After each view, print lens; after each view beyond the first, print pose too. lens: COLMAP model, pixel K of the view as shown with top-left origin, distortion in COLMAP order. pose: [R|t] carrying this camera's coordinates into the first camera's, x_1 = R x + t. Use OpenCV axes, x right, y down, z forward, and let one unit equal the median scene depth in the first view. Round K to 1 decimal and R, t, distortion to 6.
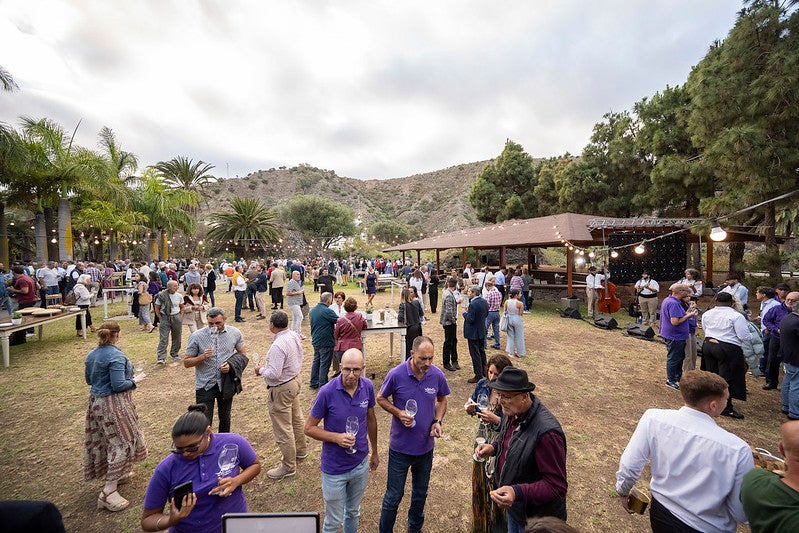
lens RADIAL K [[319.0, 0, 399.5], [0, 319.0, 266.5], [0, 0, 1]] dist [-0.000106, -0.000059]
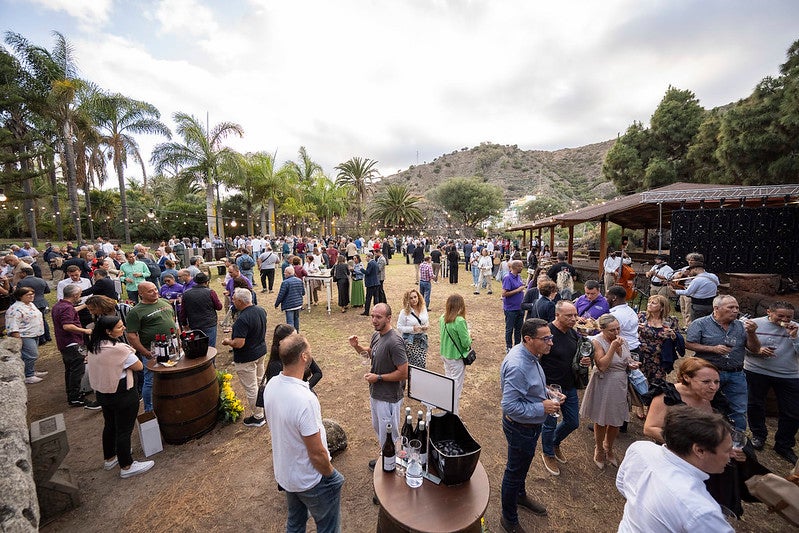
lens RADIAL K [[319.0, 0, 399.5], [0, 319.0, 266.5], [0, 0, 1]] dist [-0.000106, -0.000059]
pose [[0.847146, 0.061443, -0.527796, 0.140218], [-0.027164, 0.997001, 0.072466, 0.000595], [0.530666, -0.047052, 0.846274, -0.019185]]
